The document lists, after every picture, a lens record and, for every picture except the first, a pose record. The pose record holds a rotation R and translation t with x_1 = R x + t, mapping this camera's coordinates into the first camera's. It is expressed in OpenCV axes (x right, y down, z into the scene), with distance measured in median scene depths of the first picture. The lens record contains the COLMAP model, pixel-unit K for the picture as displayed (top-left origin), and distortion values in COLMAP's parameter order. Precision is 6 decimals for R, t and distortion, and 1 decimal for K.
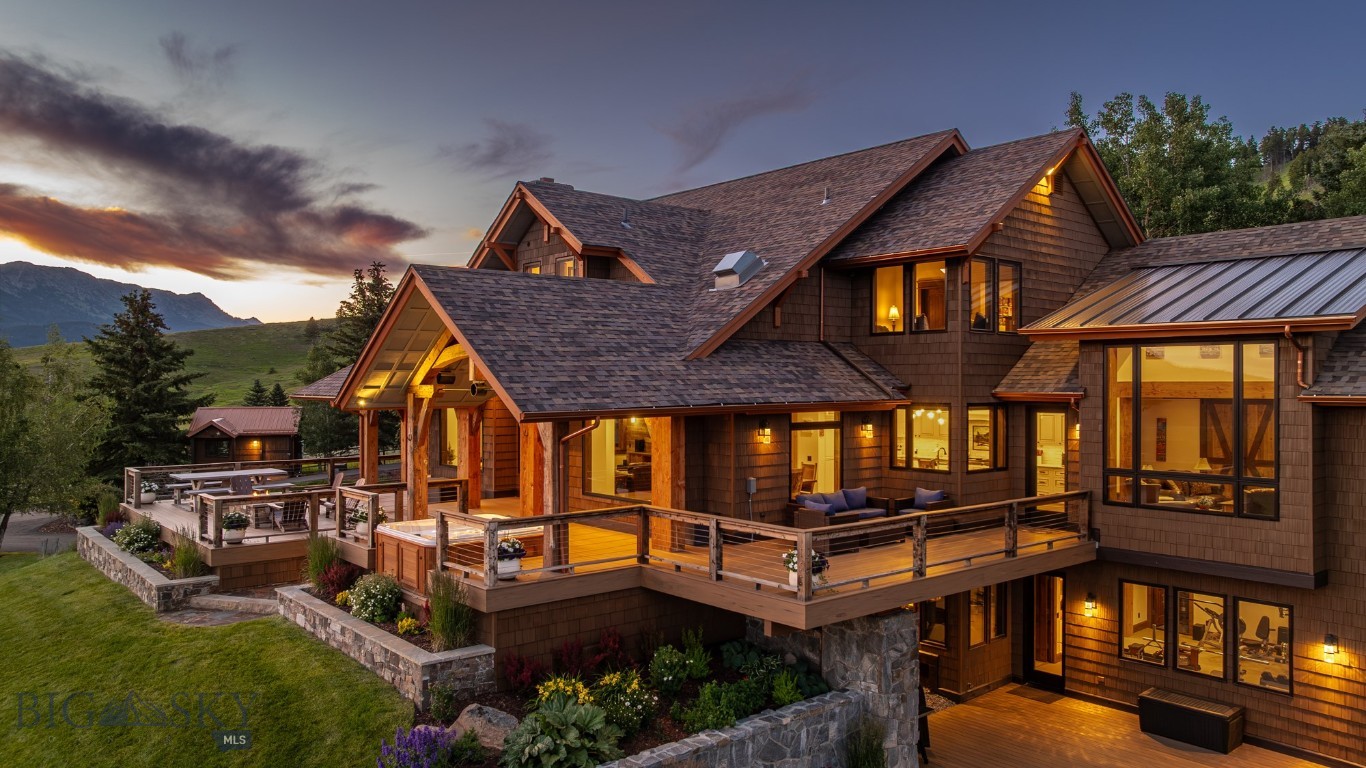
lens RADIAL K [[963.6, 0, 683.0], [0, 963.6, 384.0], [0, 0, 1]] dist [-0.037094, 0.062662]
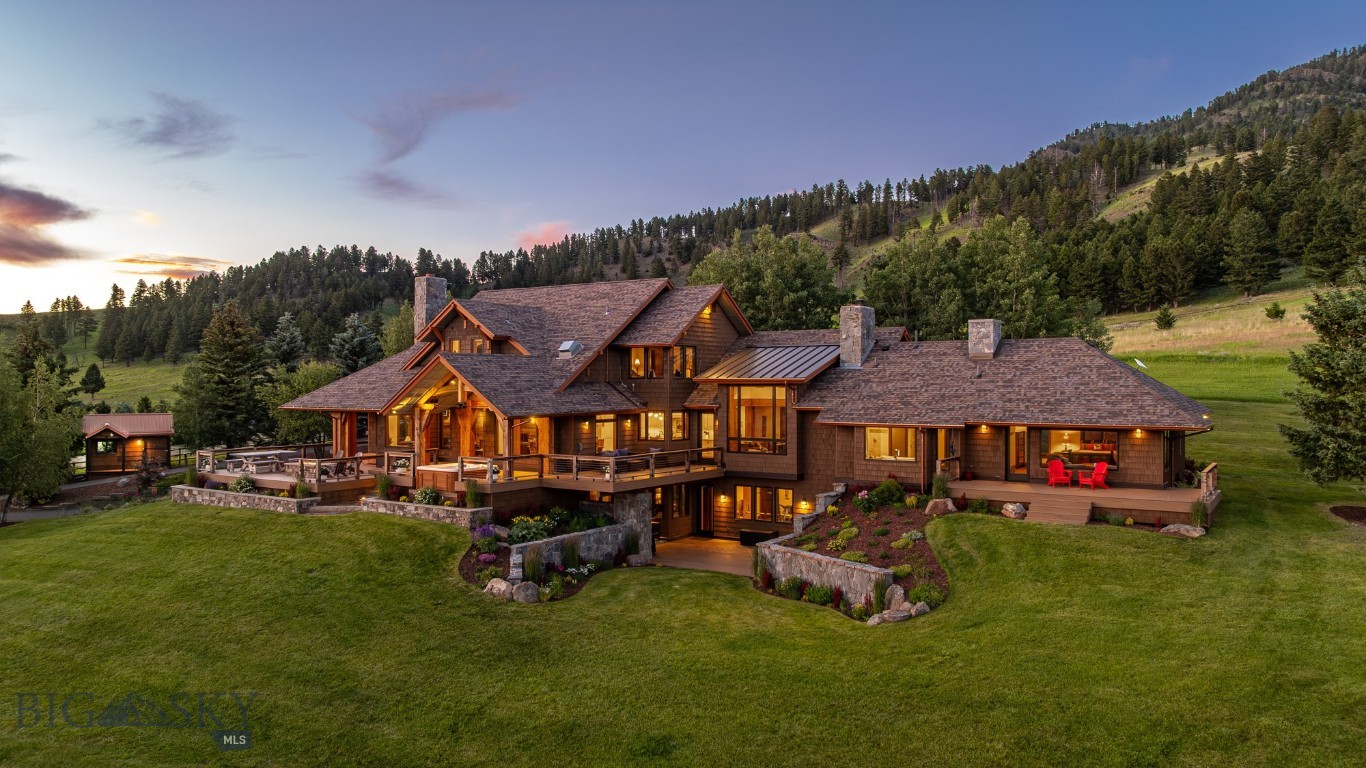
lens RADIAL K [[963.6, 0, 683.0], [0, 963.6, 384.0], [0, 0, 1]] dist [-0.037094, 0.062662]
pose [[0.961394, -0.000350, 0.275175, -0.306831], [0.000594, 1.000000, -0.000801, -0.040195], [-0.275175, 0.000934, 0.961394, -1.202665]]
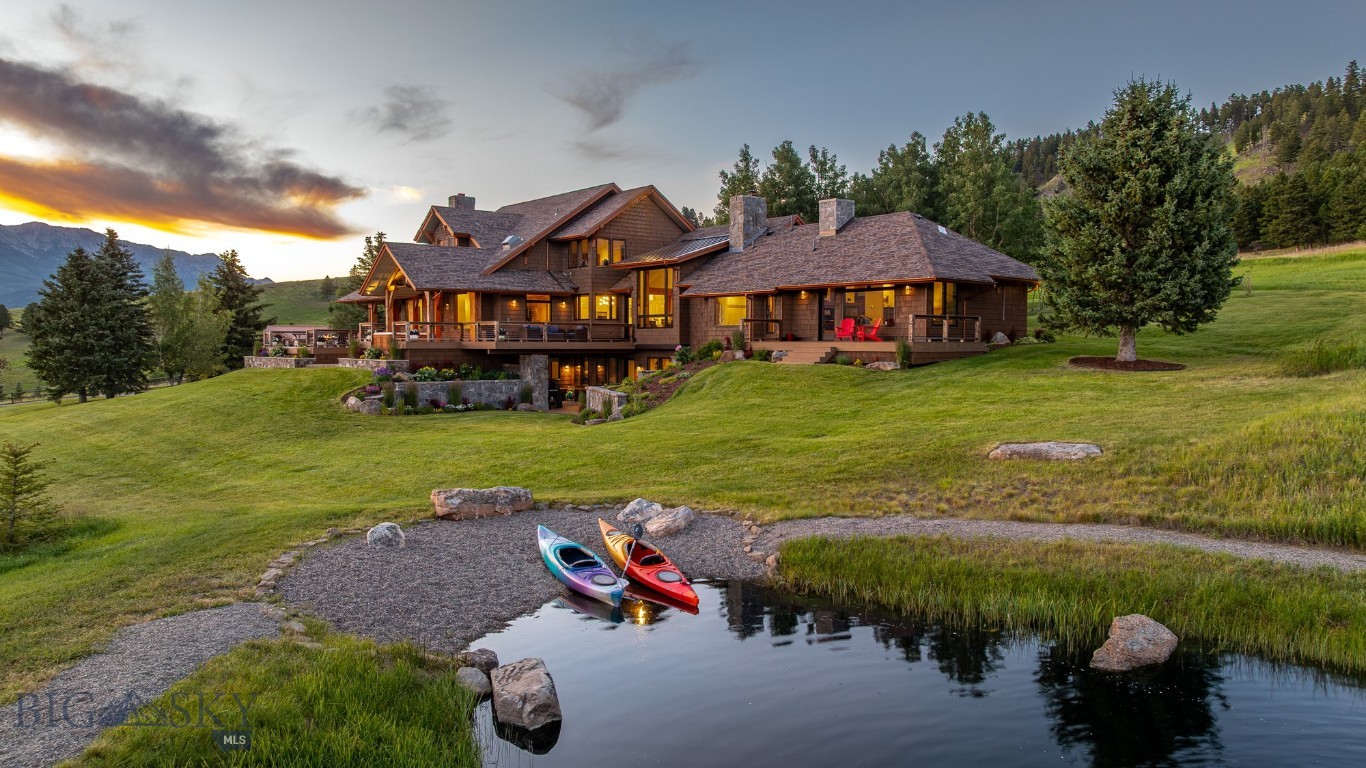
lens RADIAL K [[963.6, 0, 683.0], [0, 963.6, 384.0], [0, 0, 1]] dist [-0.037094, 0.062662]
pose [[0.999918, 0.001195, -0.012714, 0.579145], [-0.000669, 0.999147, 0.041285, 0.163198], [0.012752, -0.041273, 0.999067, -1.682364]]
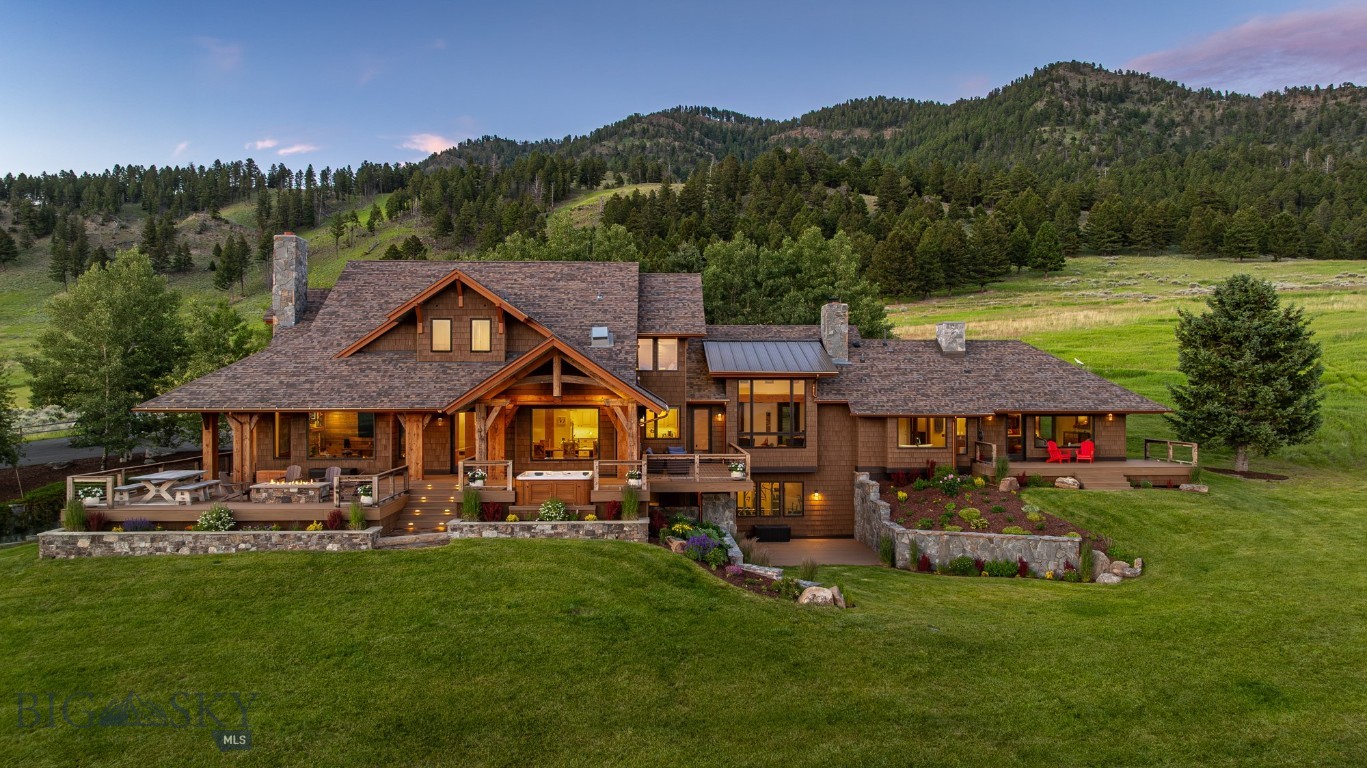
lens RADIAL K [[998.3, 0, 707.1], [0, 998.3, 386.9], [0, 0, 1]] dist [-0.027674, 0.050980]
pose [[0.607416, 0.001743, 0.794382, -1.436020], [0.001906, 0.999992, -0.003651, -0.012529], [-0.794381, 0.003732, 0.607408, -0.371899]]
